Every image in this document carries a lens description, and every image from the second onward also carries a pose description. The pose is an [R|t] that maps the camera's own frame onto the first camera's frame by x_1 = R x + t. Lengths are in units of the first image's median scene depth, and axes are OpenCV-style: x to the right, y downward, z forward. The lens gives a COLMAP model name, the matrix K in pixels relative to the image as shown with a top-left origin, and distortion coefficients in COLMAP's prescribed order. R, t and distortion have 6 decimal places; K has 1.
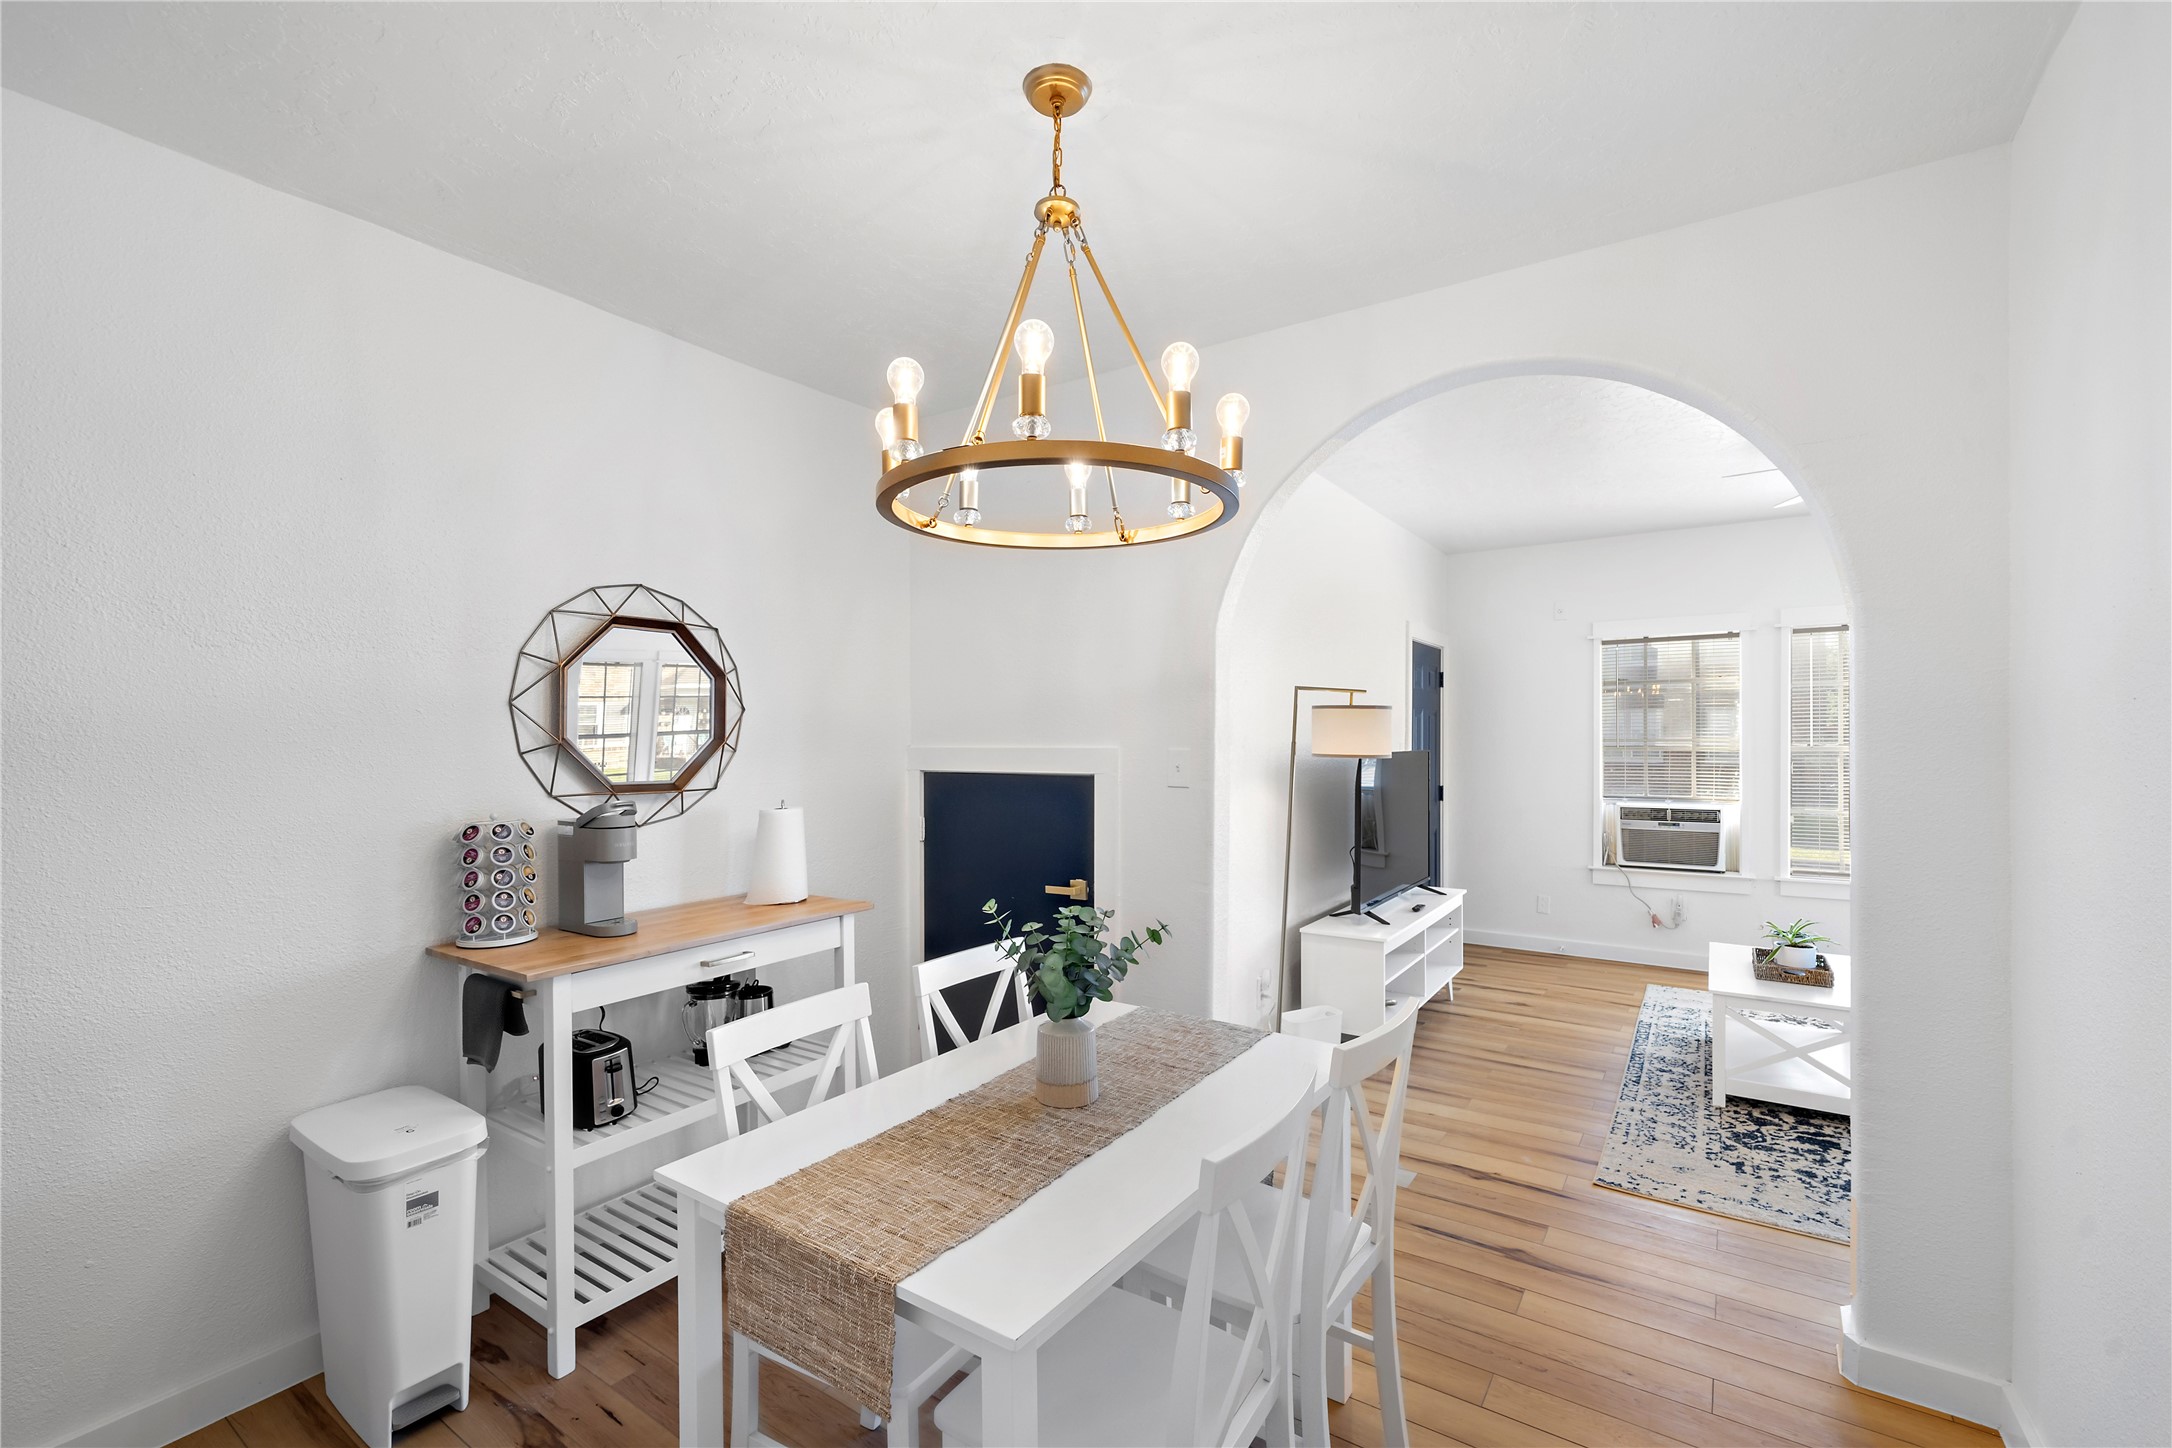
lens RADIAL K [[941.7, 0, 1081.0], [0, 941.7, 743.7], [0, 0, 1]] dist [0.001151, 0.000303]
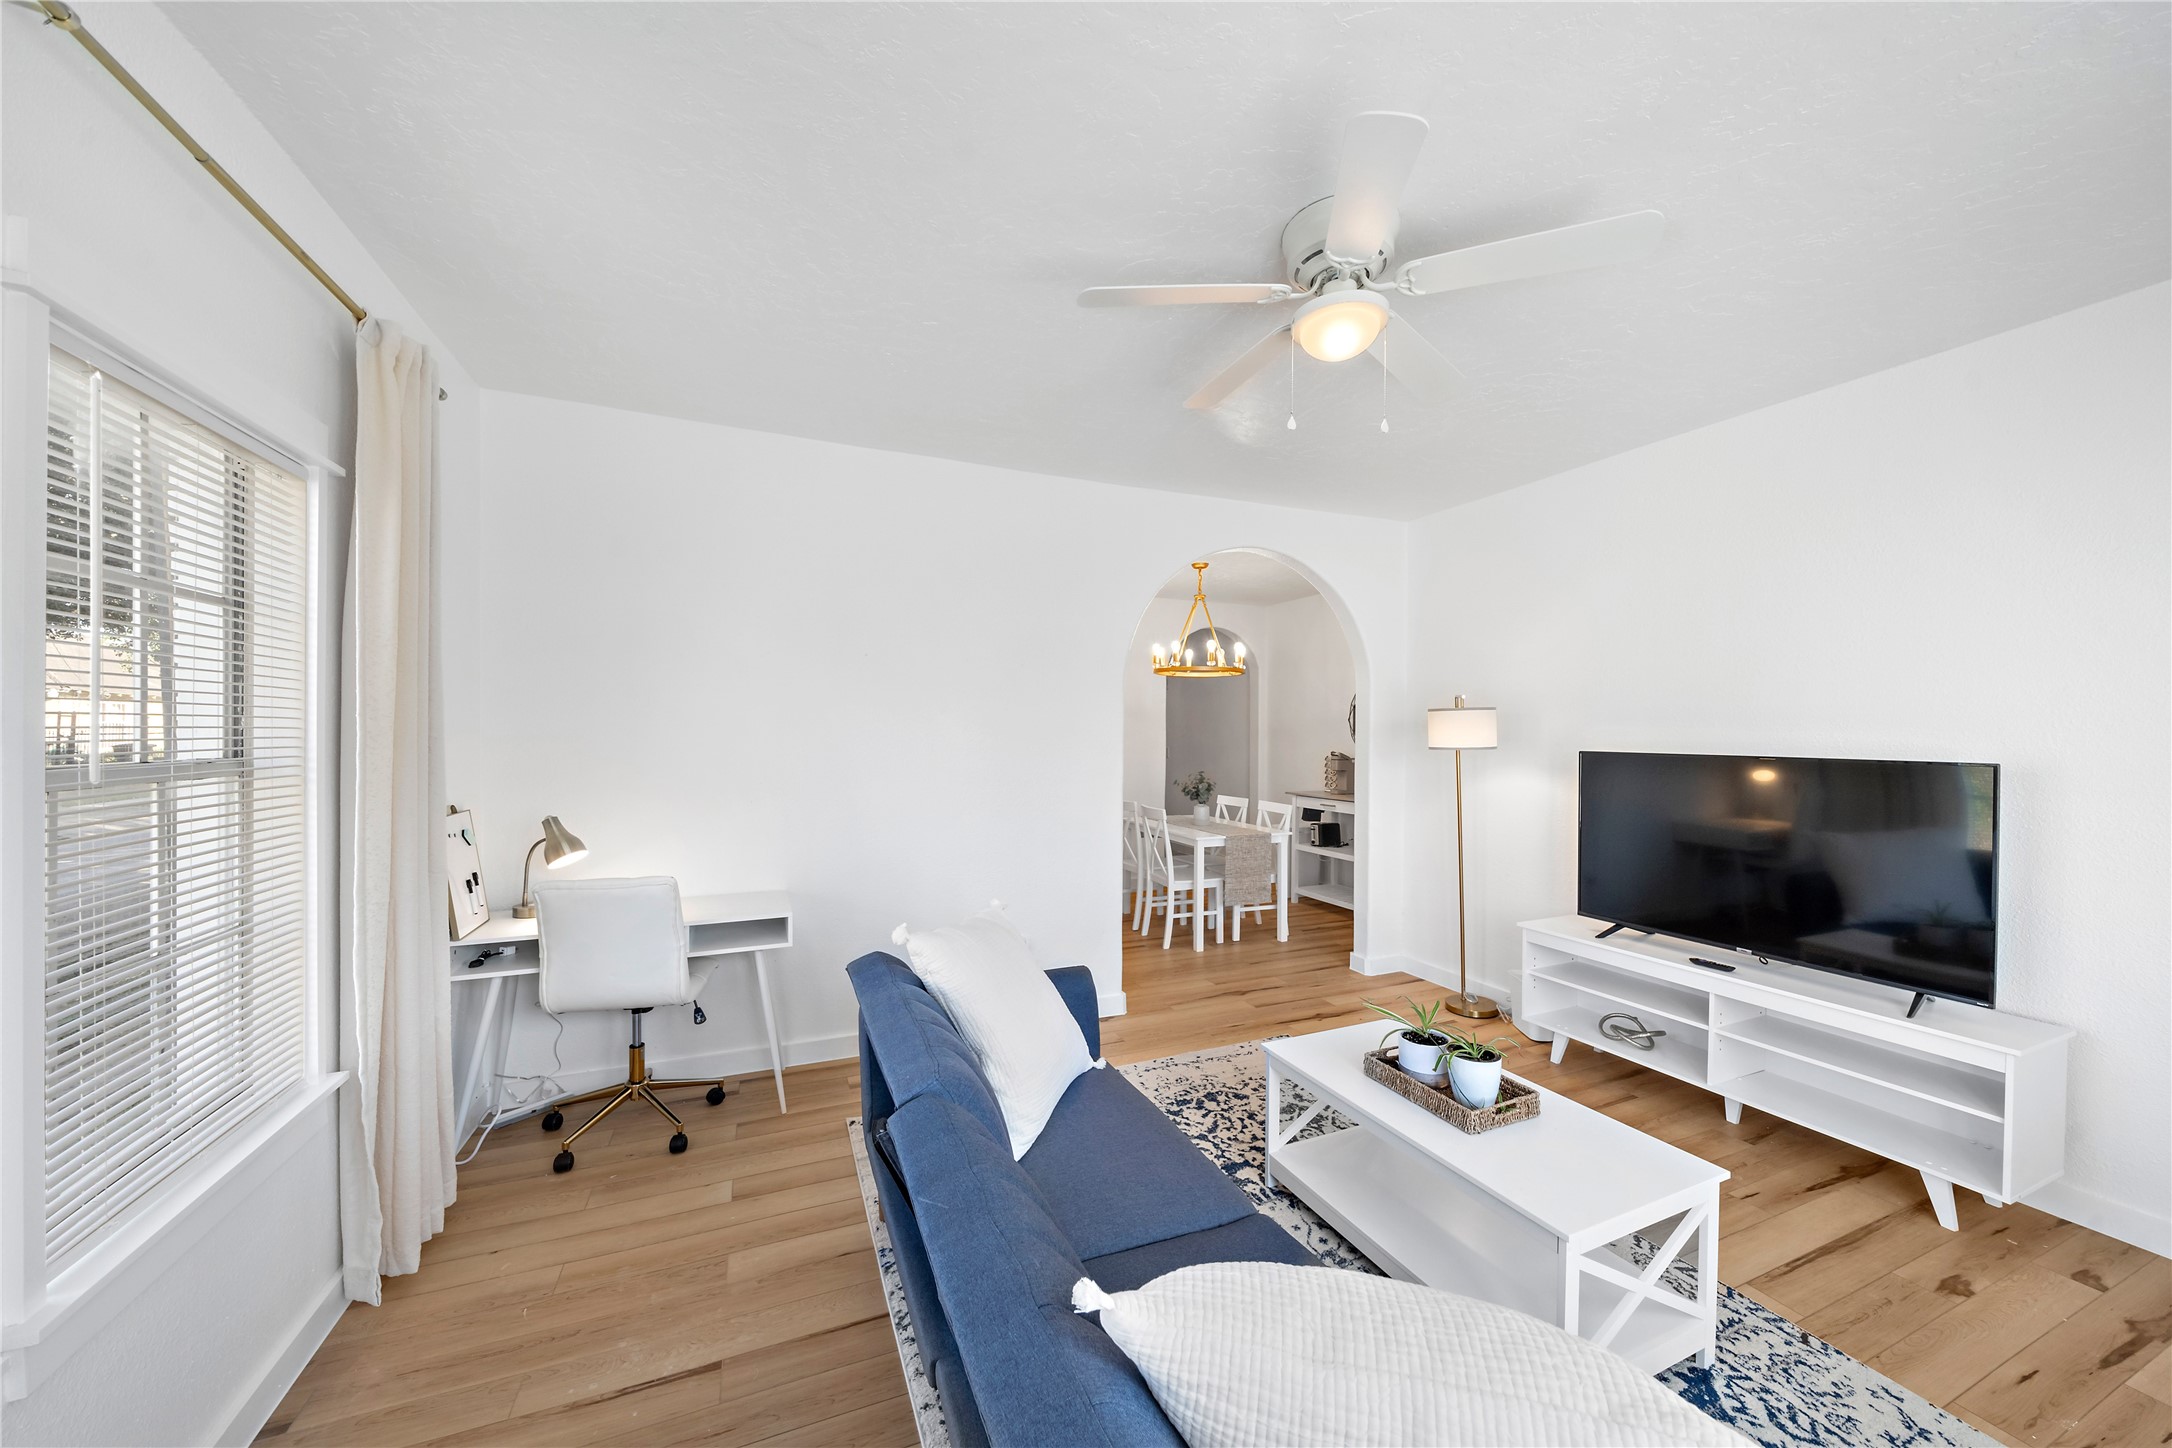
lens RADIAL K [[771.4, 0, 1086.0], [0, 771.4, 724.0], [0, 0, 1]] dist [-0.000105, -0.000022]
pose [[-0.539952, -0.011312, -0.841620, 1.930620], [-0.019117, 0.999817, -0.001174, -0.007309], [0.841479, 0.015455, -0.540069, 1.541599]]
